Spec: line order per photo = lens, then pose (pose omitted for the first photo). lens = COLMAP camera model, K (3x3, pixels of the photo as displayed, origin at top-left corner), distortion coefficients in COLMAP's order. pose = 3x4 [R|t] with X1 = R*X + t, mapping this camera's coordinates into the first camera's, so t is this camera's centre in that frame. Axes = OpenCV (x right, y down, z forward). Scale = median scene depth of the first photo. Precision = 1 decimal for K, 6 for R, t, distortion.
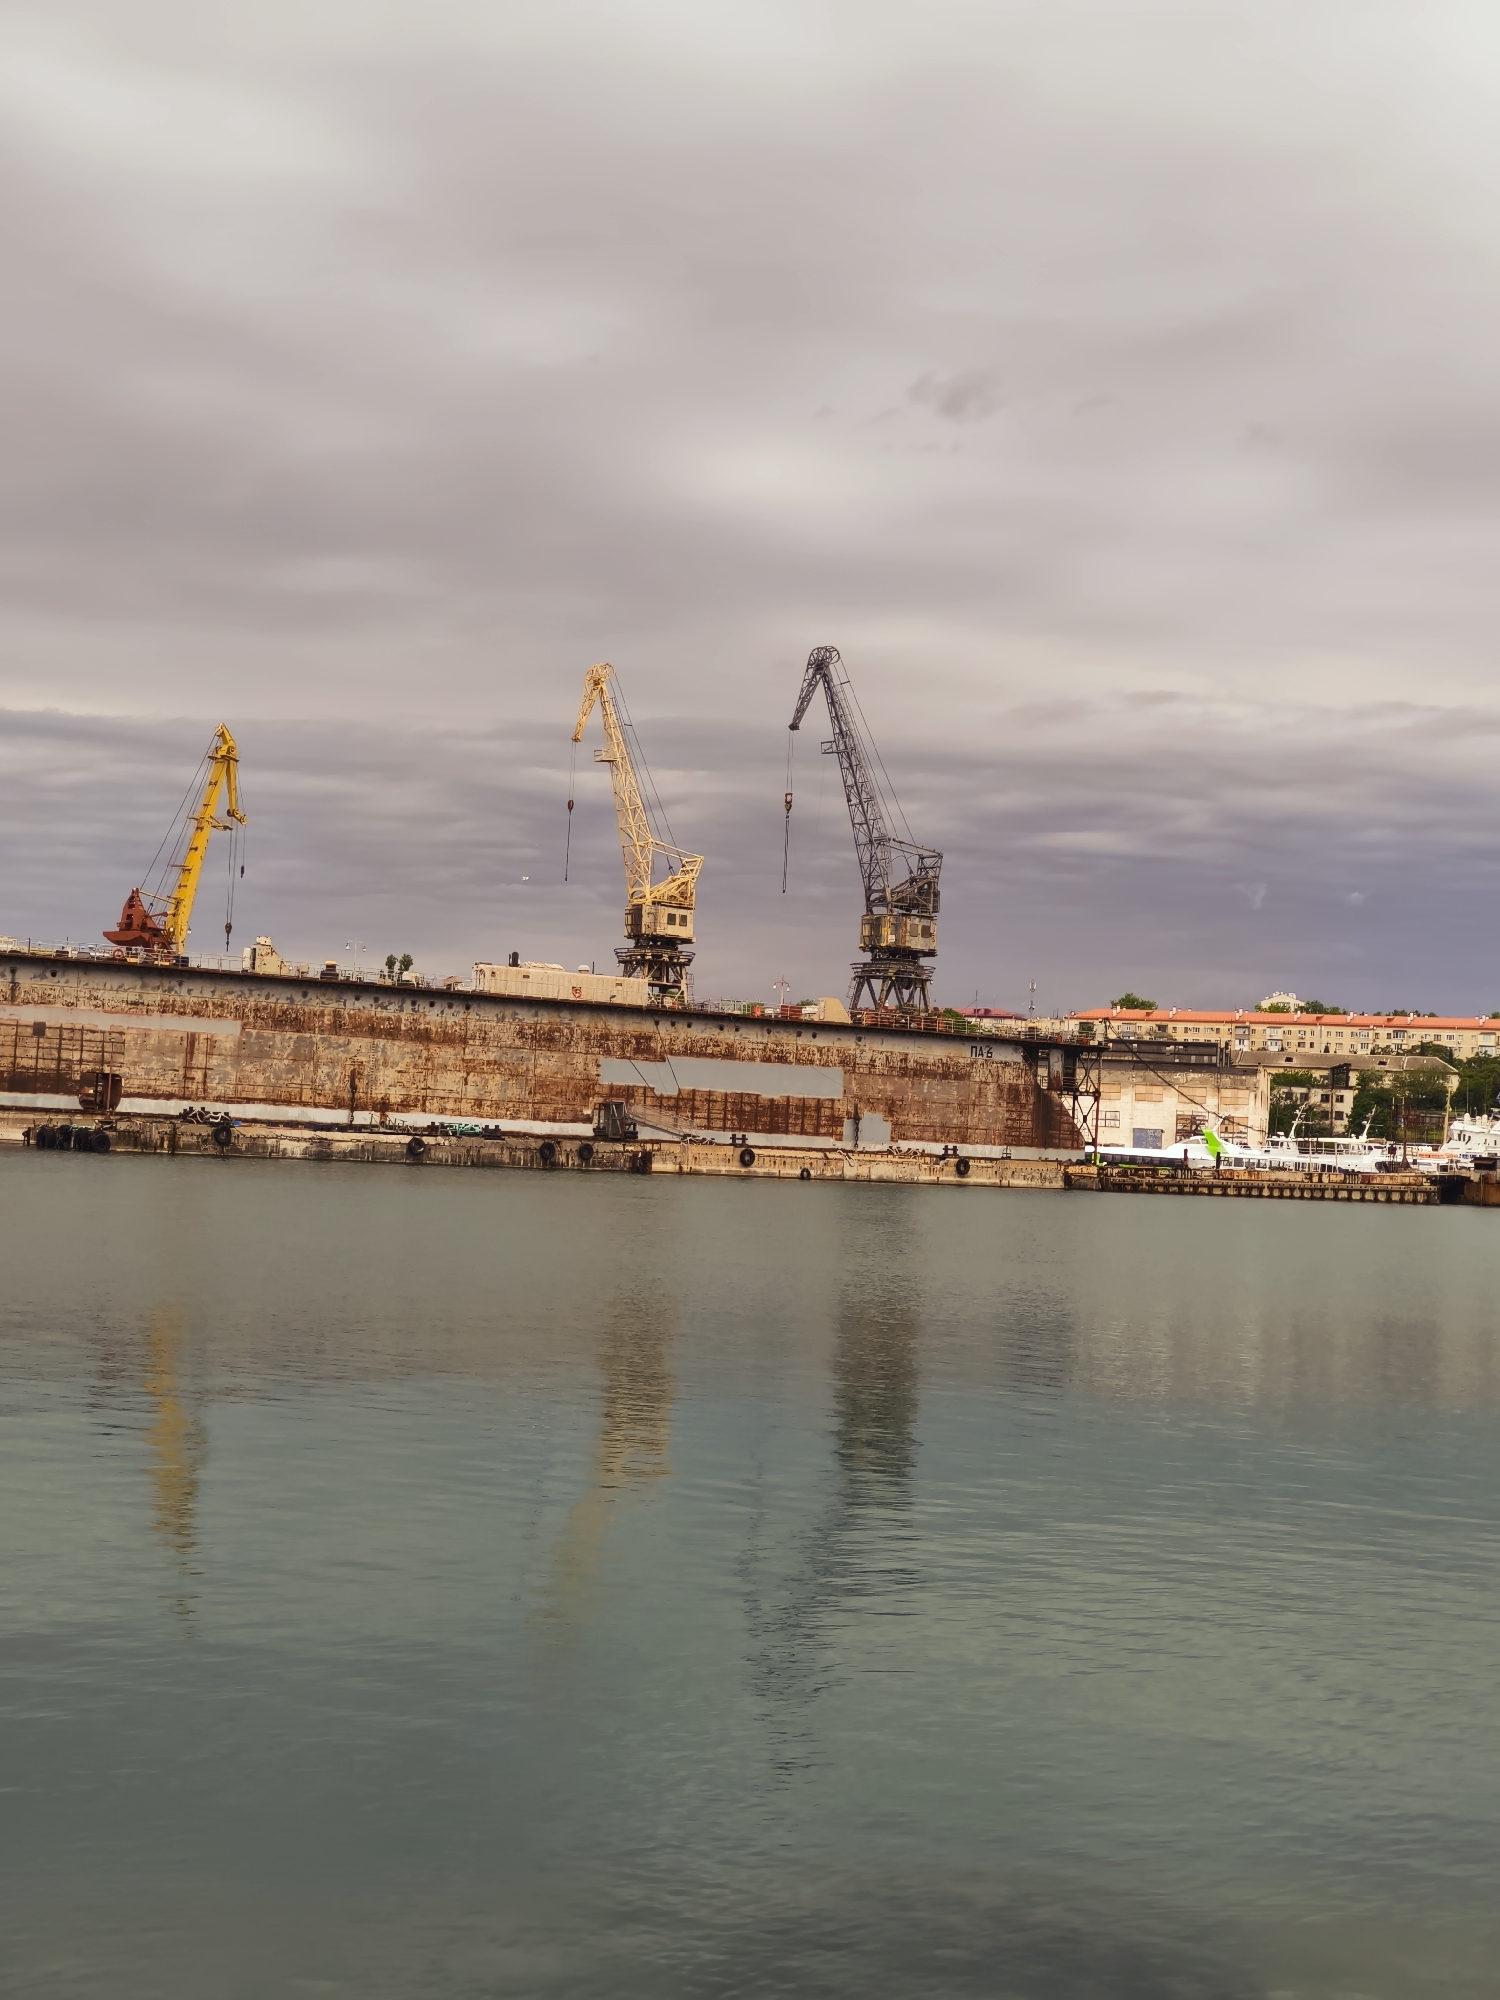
lens RADIAL K [[3358.2, 0, 750.0], [0, 3358.2, 1000.0], [0, 0, 1]] dist [-0.417644, 9.624563]
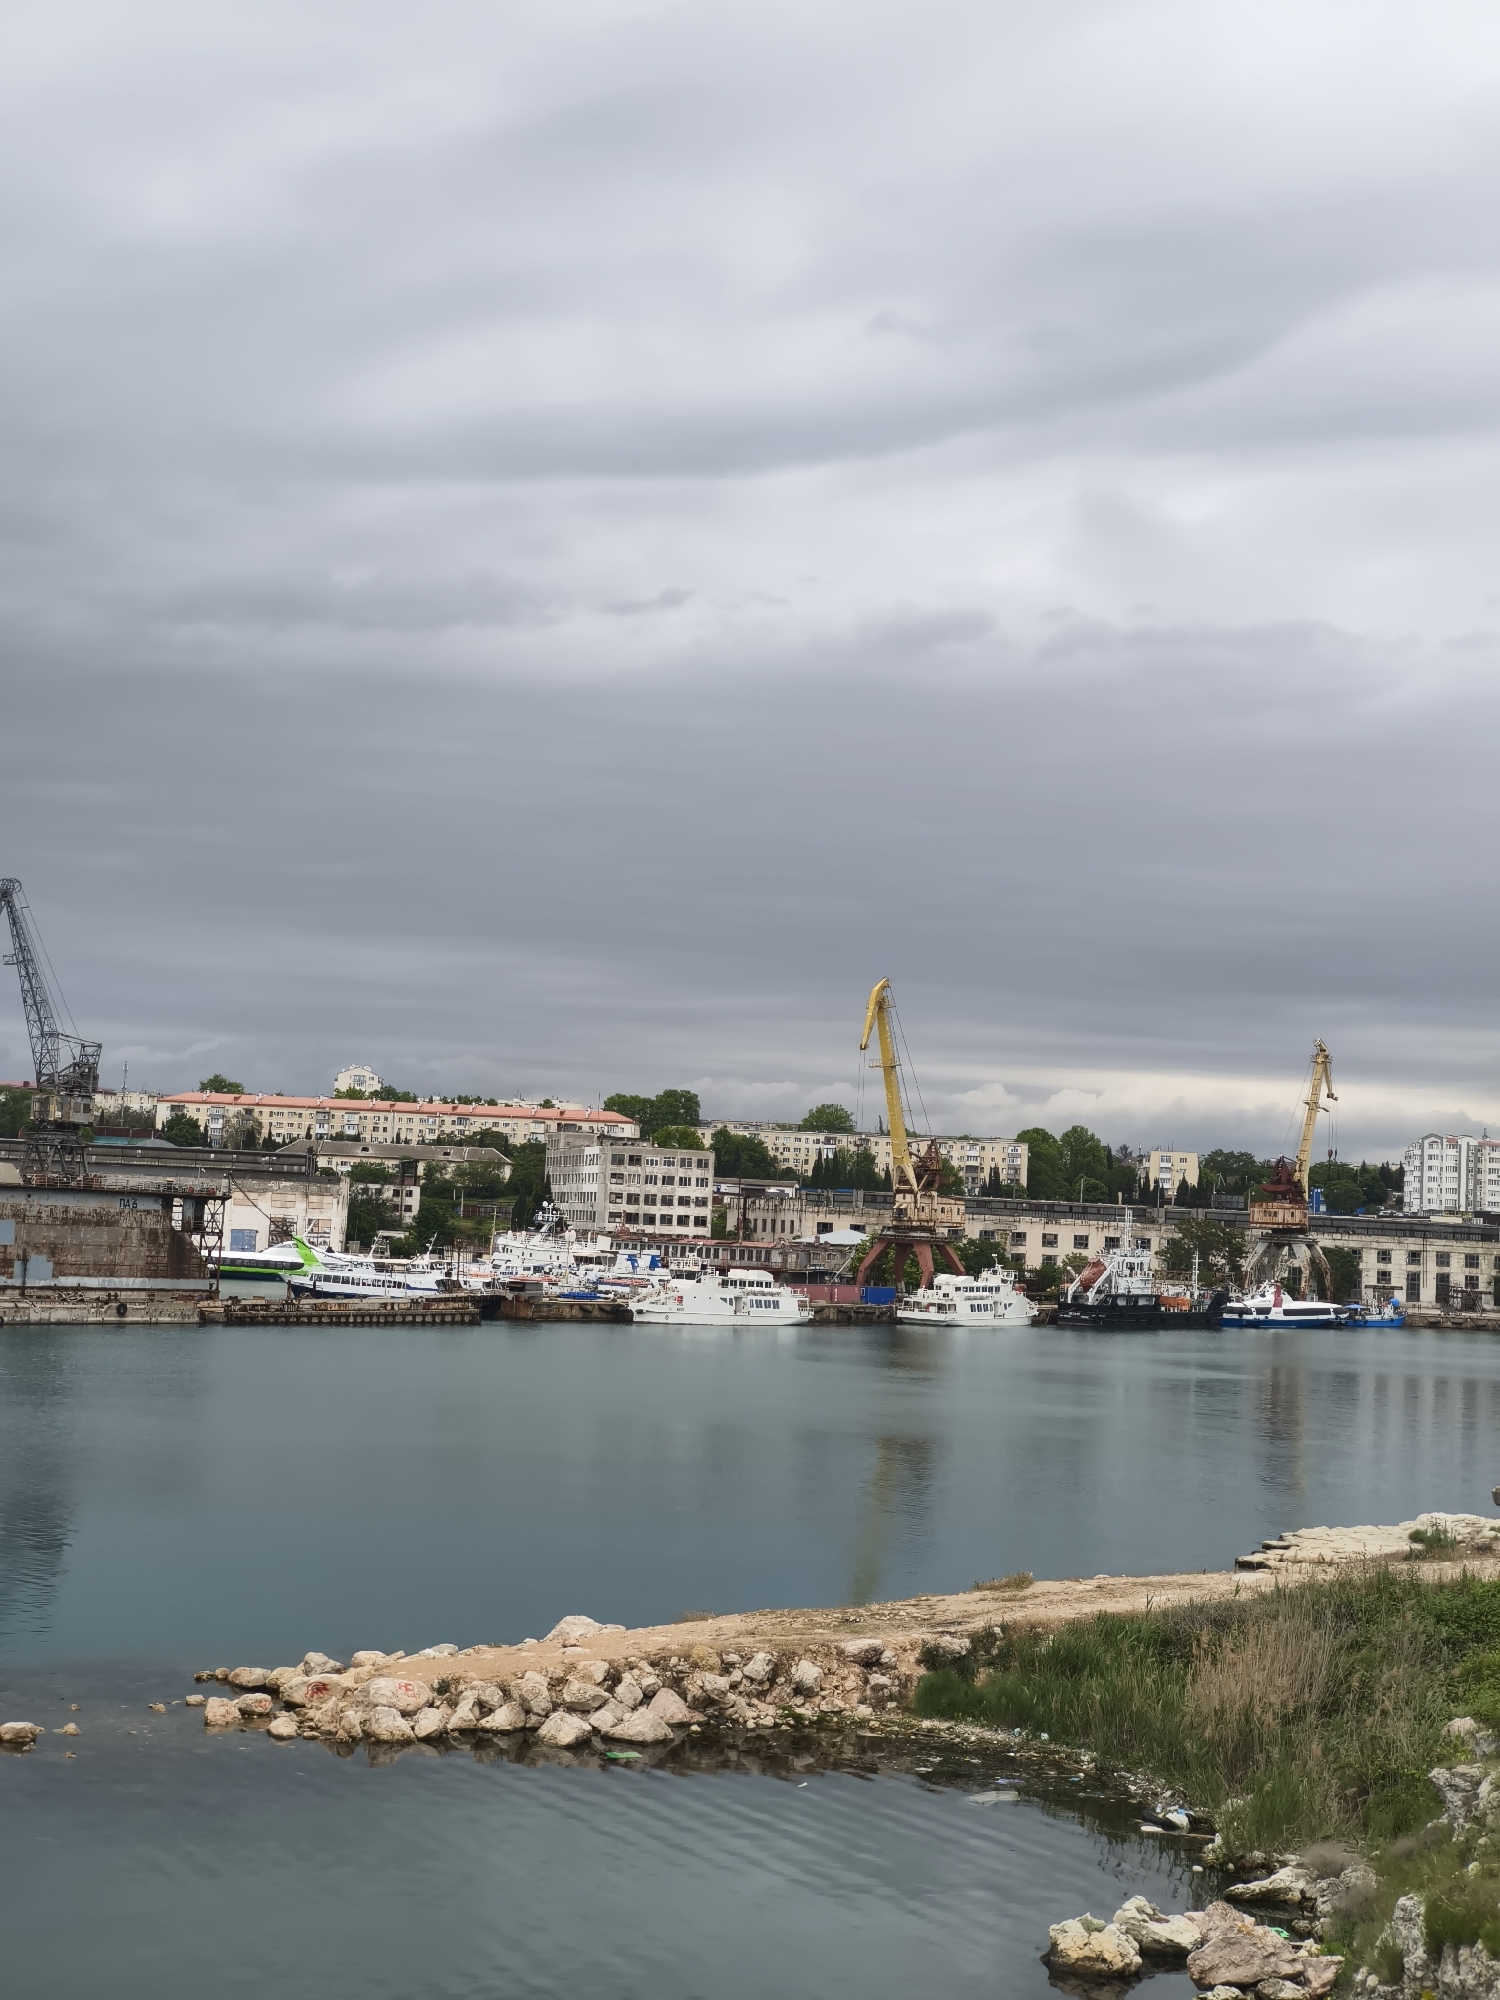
lens RADIAL K [[3358.2, 0, 750.0], [0, 3358.2, 1000.0], [0, 0, 1]] dist [-0.417644, 9.624563]
pose [[0.961927, 0.031830, 0.271447, -0.039124], [-0.028532, 0.999463, -0.016088, -0.036600], [-0.271813, 0.007730, 0.962319, -0.215695]]
